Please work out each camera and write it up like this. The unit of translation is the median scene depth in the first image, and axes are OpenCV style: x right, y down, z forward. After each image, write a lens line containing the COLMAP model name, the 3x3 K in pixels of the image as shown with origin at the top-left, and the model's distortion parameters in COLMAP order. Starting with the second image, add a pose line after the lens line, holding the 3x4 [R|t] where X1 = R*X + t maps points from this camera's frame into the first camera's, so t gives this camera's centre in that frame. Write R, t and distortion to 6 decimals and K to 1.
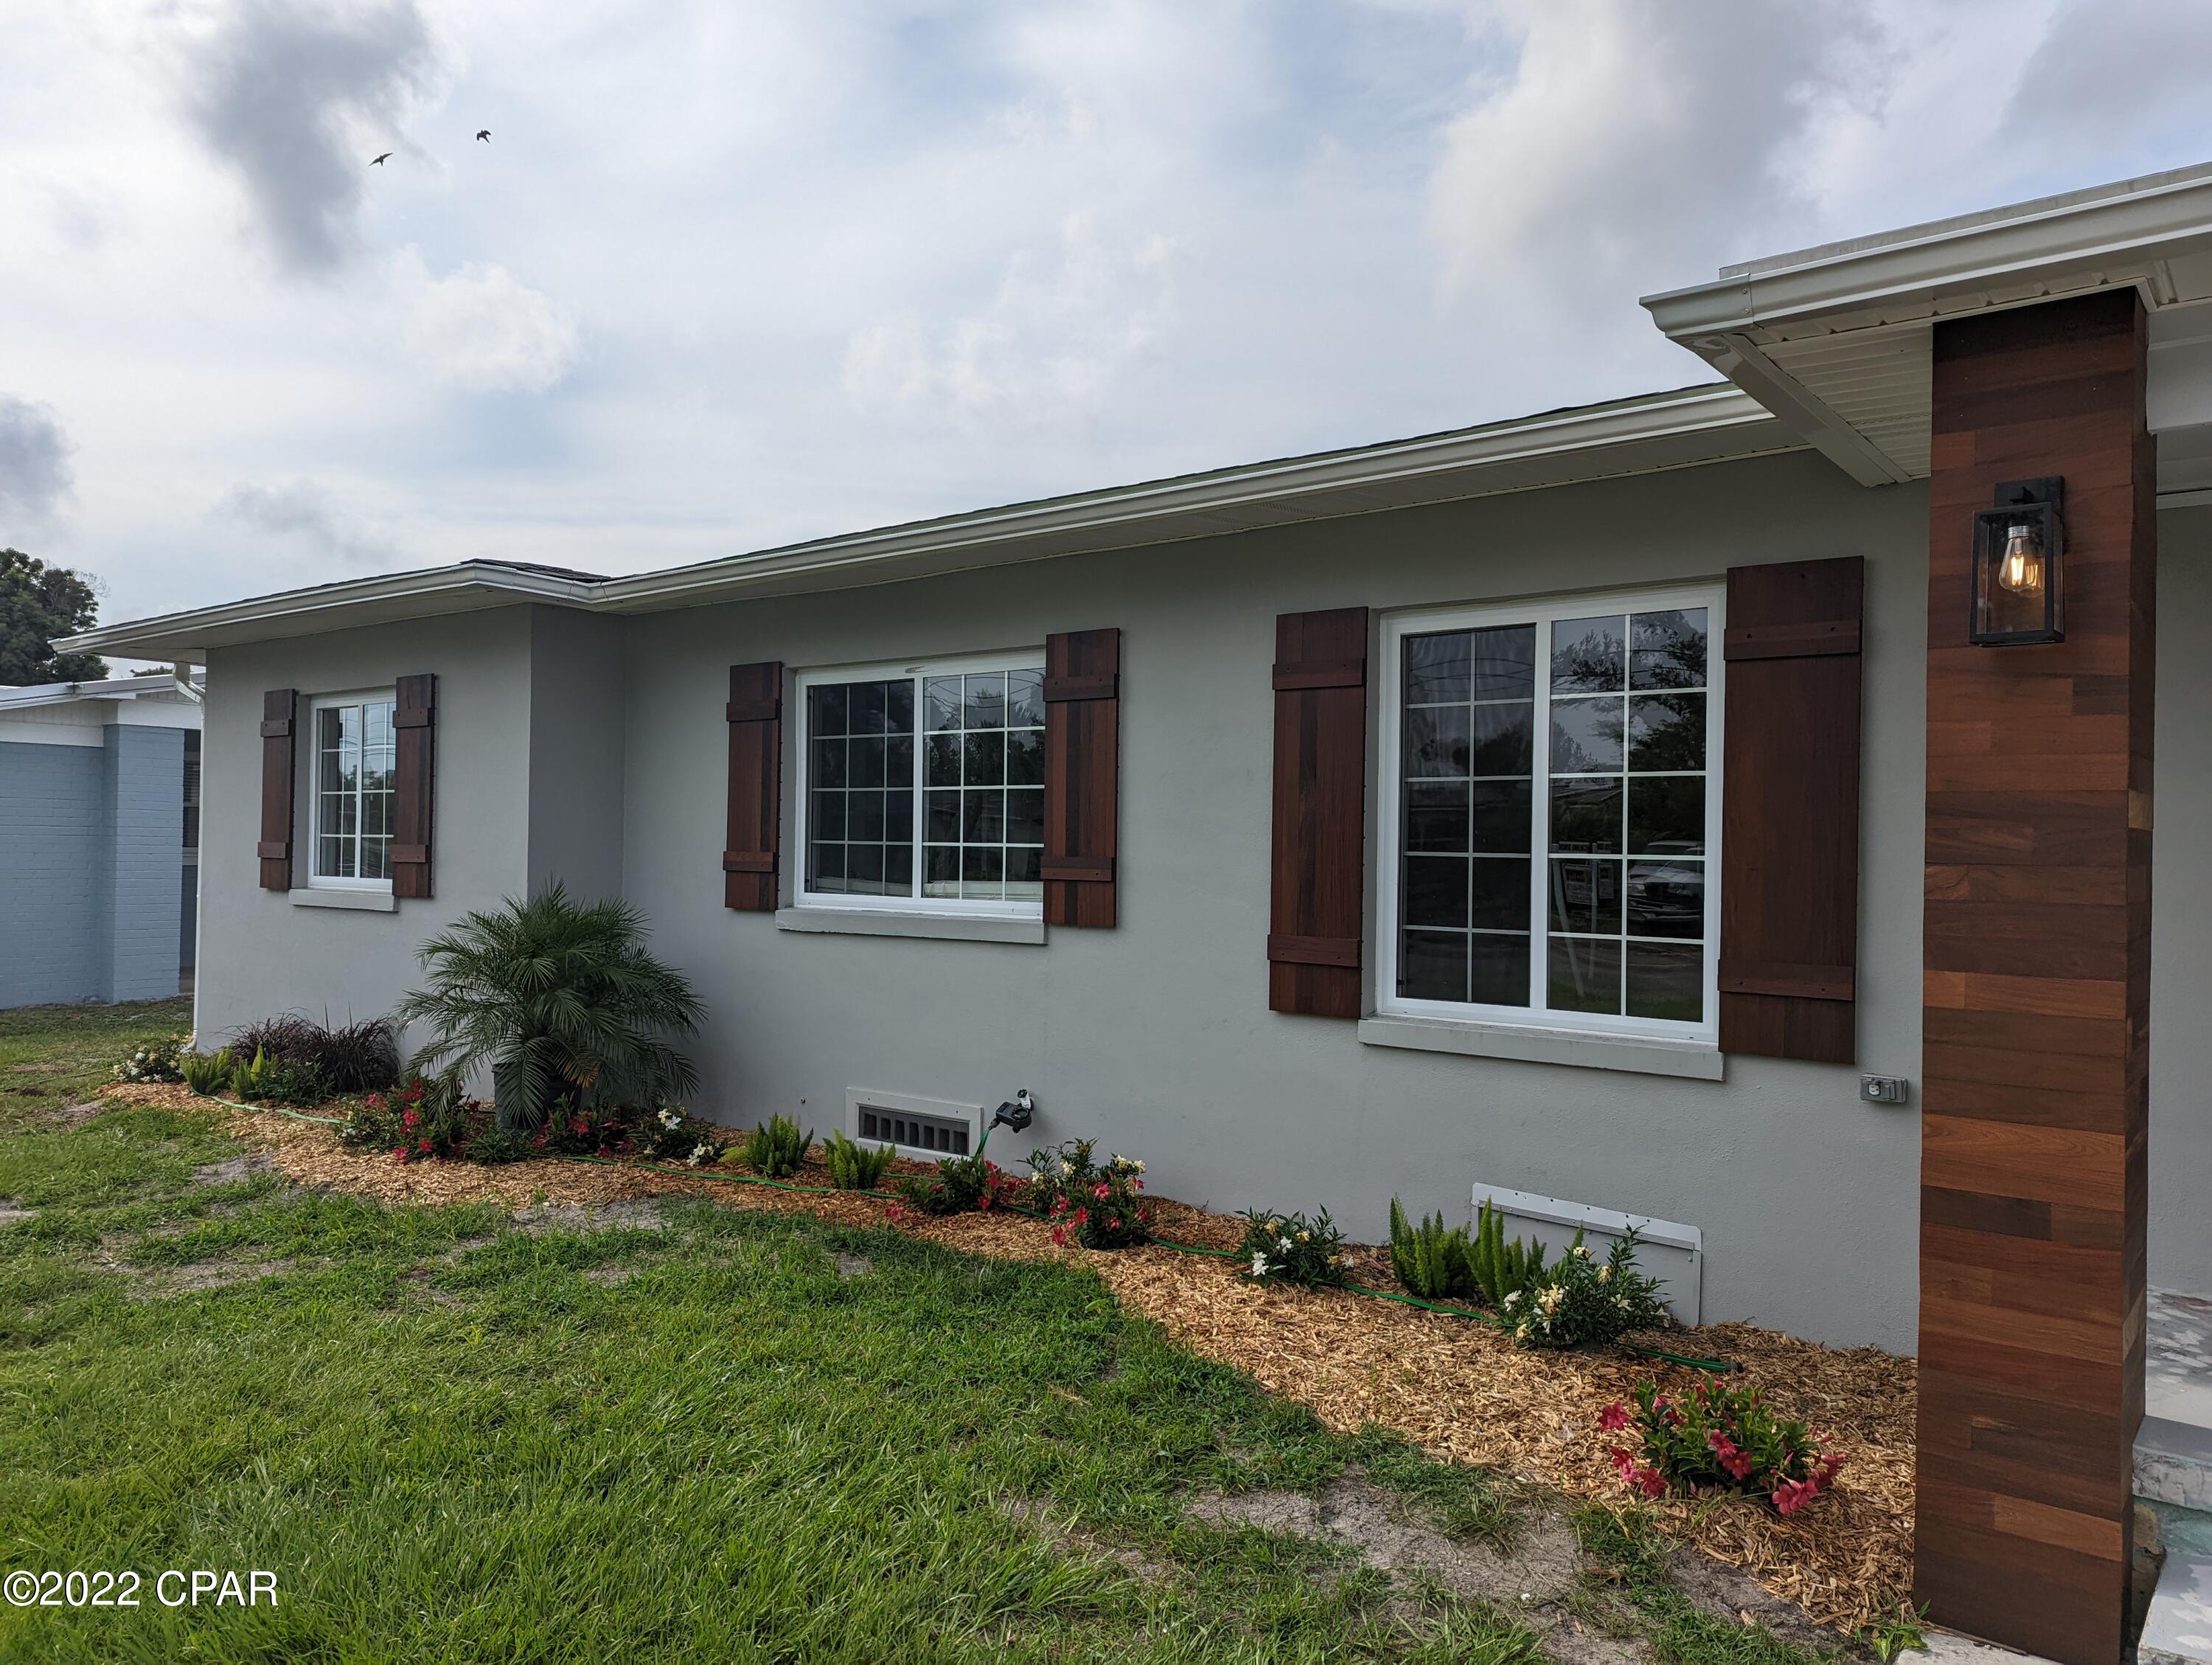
lens RADIAL K [[1540.8, 0, 1106.0], [0, 1540.8, 832.5], [0, 0, 1]] dist [0.002835, -0.000485]
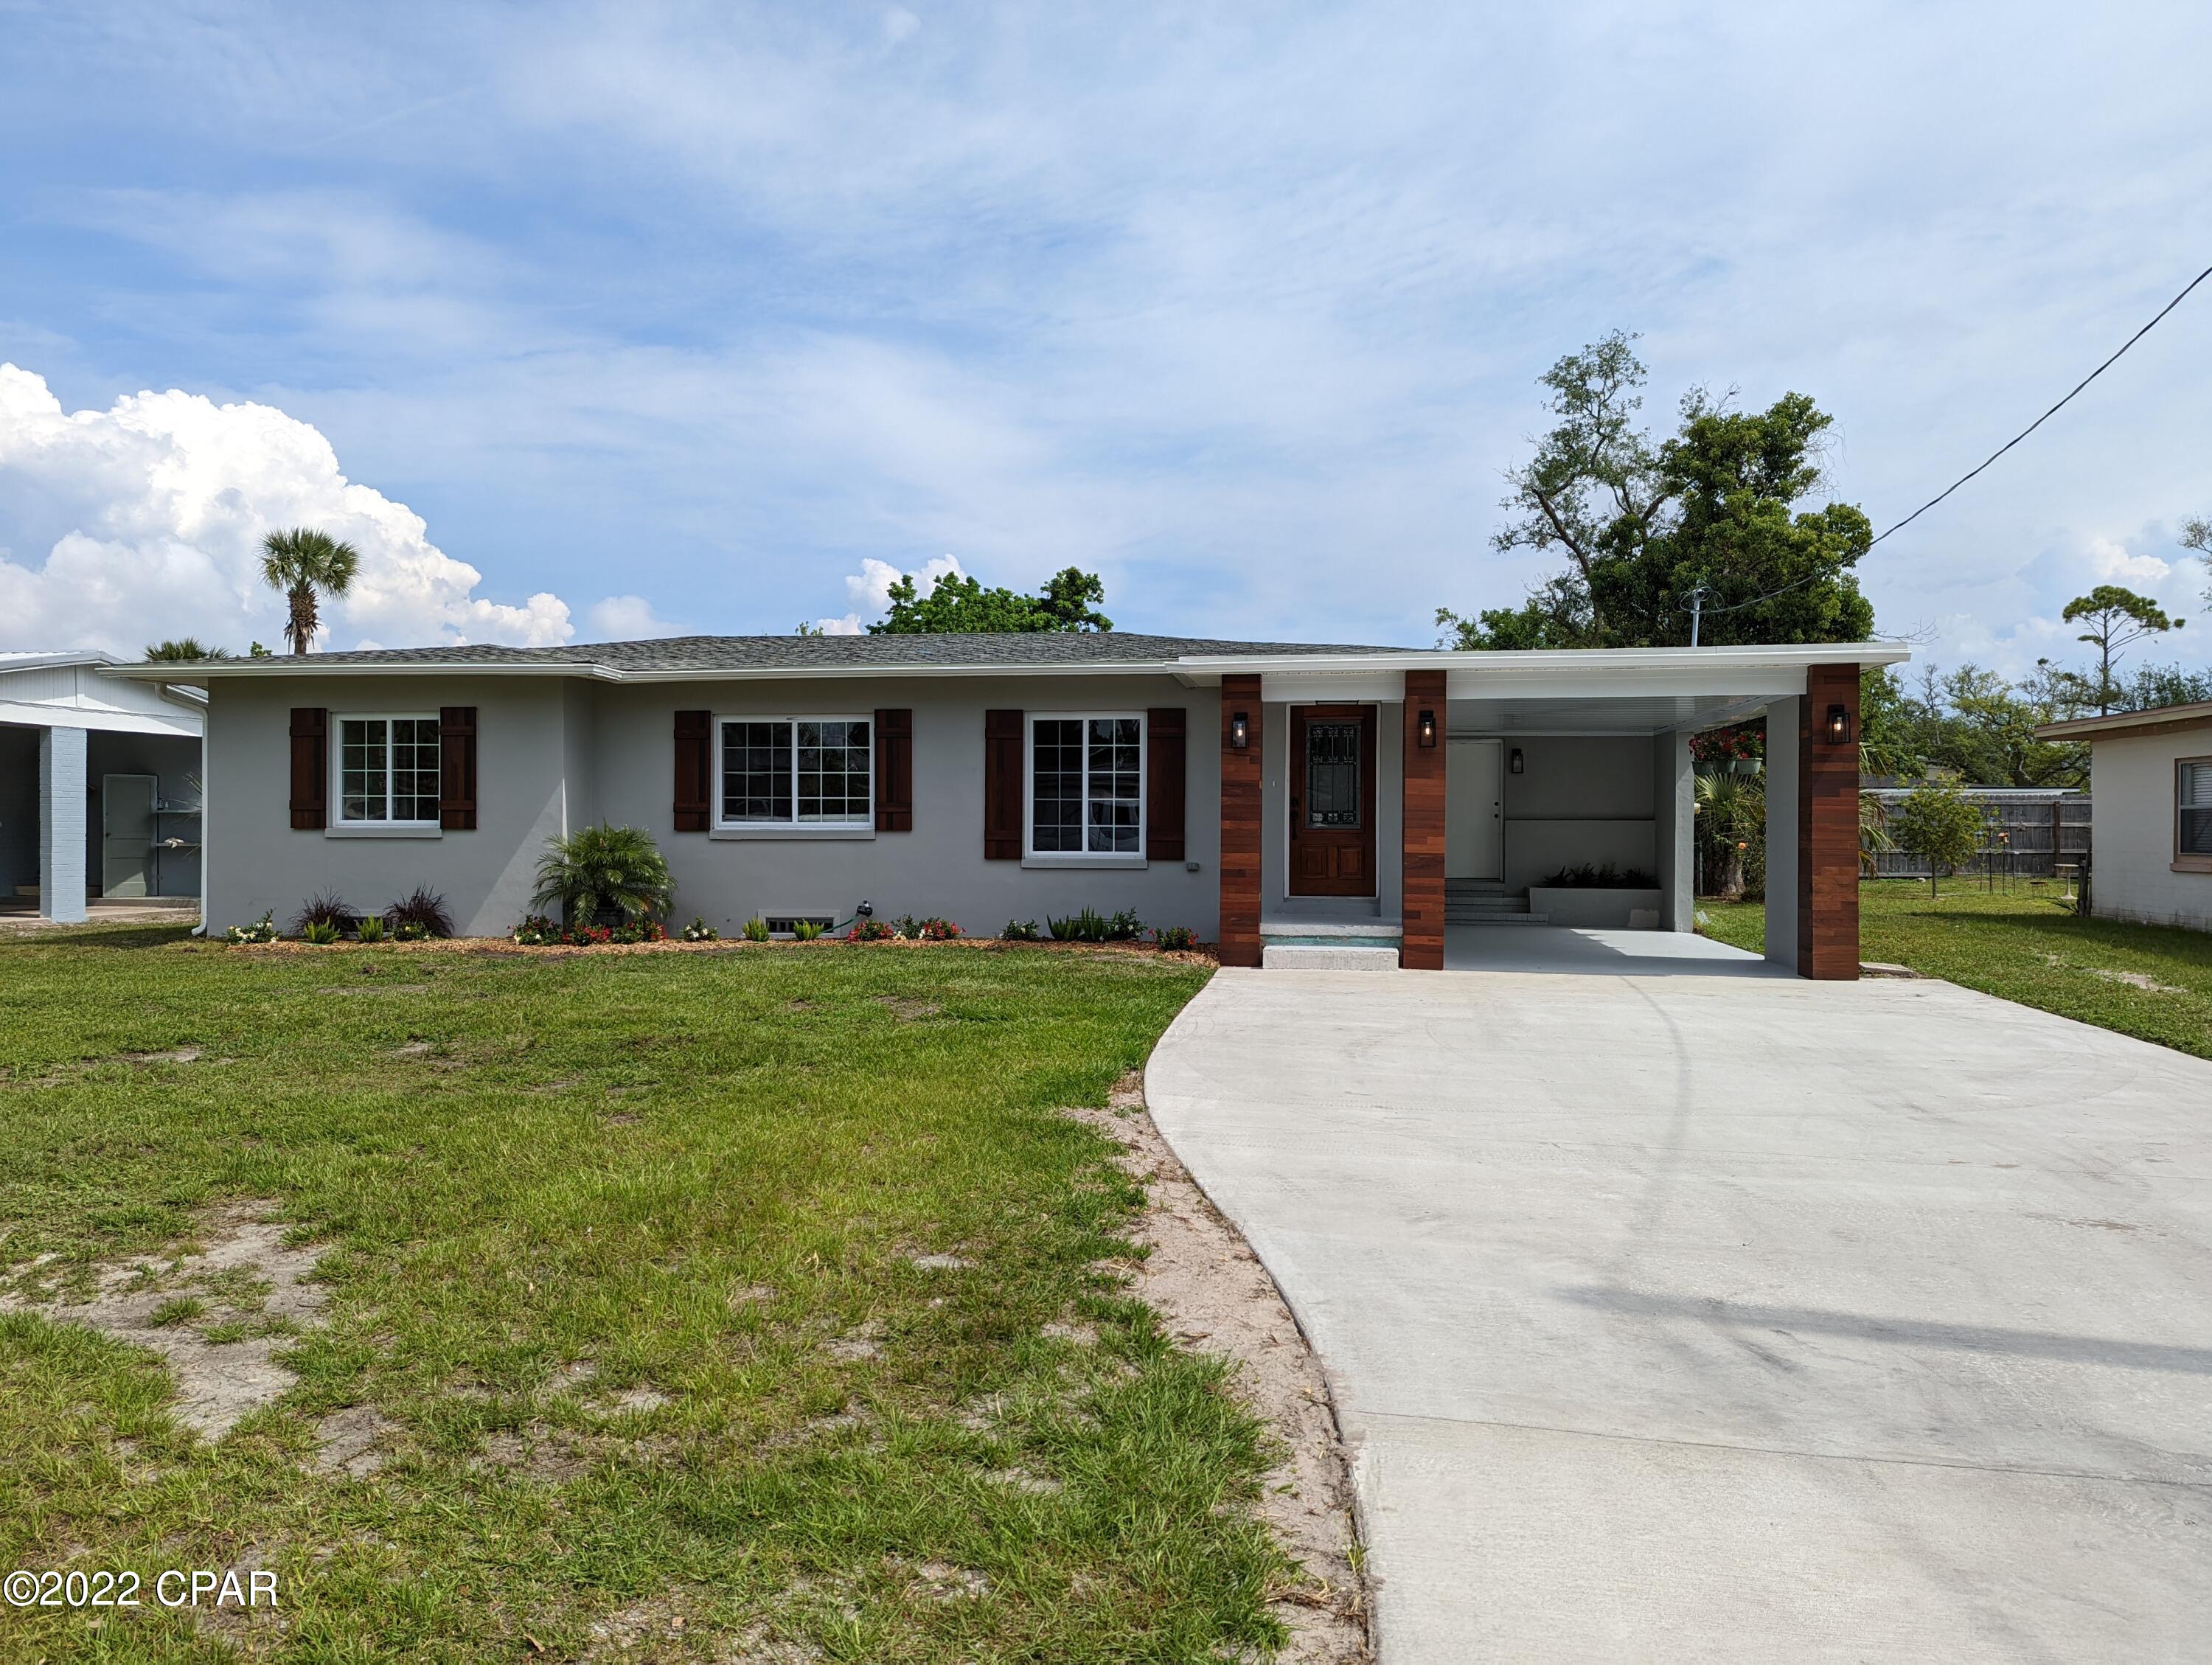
lens RADIAL K [[1540.8, 0, 1106.0], [0, 1540.8, 832.5], [0, 0, 1]] dist [0.002835, -0.000485]
pose [[0.867388, -0.015878, 0.497380, -0.950176], [0.004555, 0.999702, 0.023970, 0.006862], [-0.497612, -0.018526, 0.867202, -1.299321]]
